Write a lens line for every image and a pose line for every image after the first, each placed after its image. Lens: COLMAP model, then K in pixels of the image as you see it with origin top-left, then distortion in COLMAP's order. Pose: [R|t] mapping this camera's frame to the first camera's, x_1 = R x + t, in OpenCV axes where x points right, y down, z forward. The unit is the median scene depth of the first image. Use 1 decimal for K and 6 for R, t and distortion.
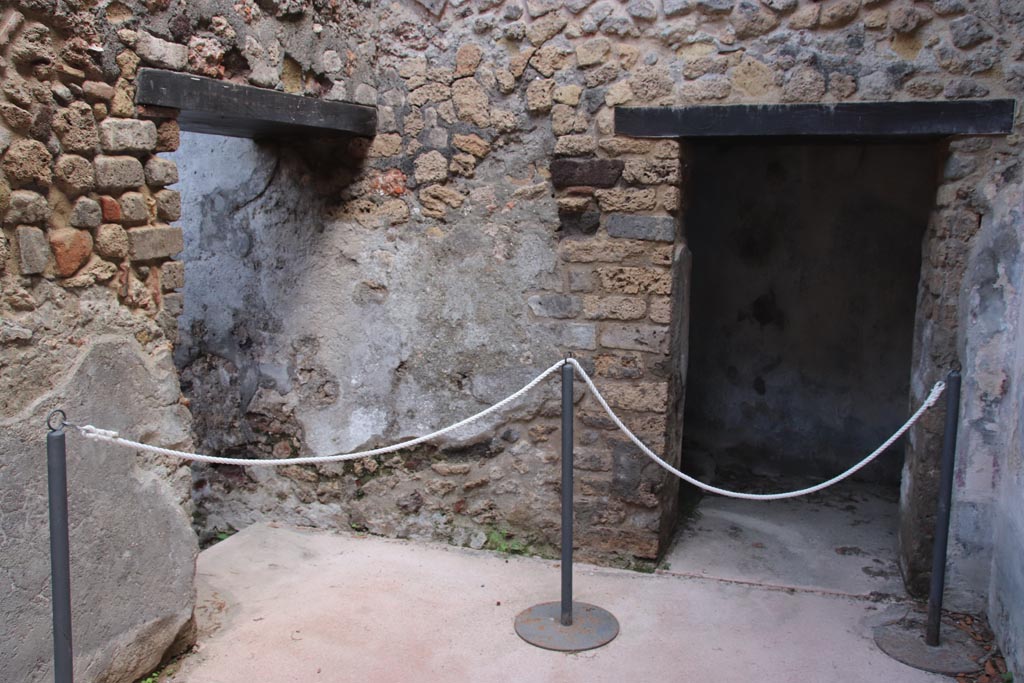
lens RADIAL K [[874.7, 0, 512.0], [0, 874.7, 341.5], [0, 0, 1]] dist [-0.131309, 0.136498]
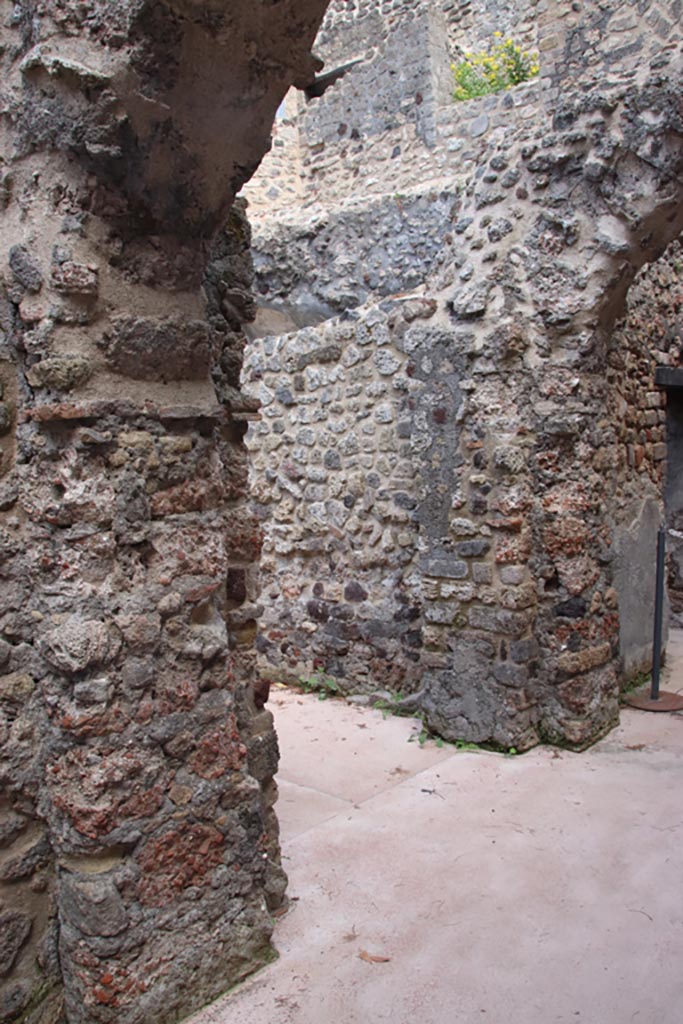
lens RADIAL K [[874.7, 0, 341.5], [0, 874.7, 512.0], [0, 0, 1]] dist [-0.131309, 0.136498]
pose [[0.939057, -0.024145, -0.342911, -0.318520], [0.001584, 0.997824, -0.065919, 0.120347], [0.343757, 0.061359, 0.937052, -0.861754]]
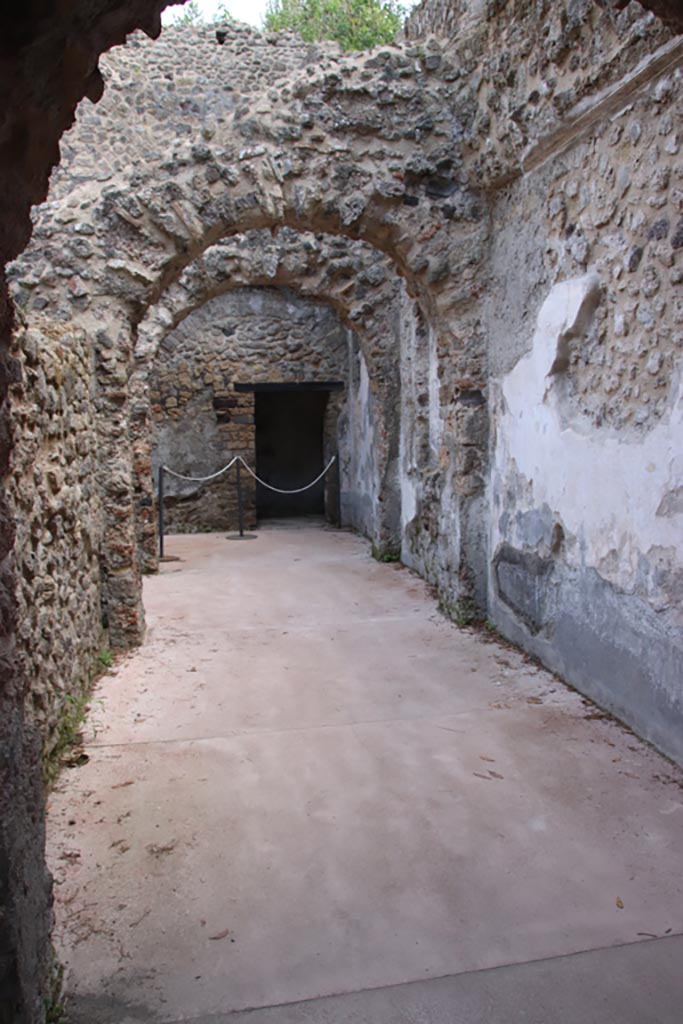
lens RADIAL K [[874.7, 0, 341.5], [0, 874.7, 512.0], [0, 0, 1]] dist [-0.131309, 0.136498]
pose [[0.866384, -0.081467, 0.492688, -1.149279], [0.102820, 0.994566, -0.016353, 0.296600], [-0.488679, 0.064826, 0.870052, -1.949961]]
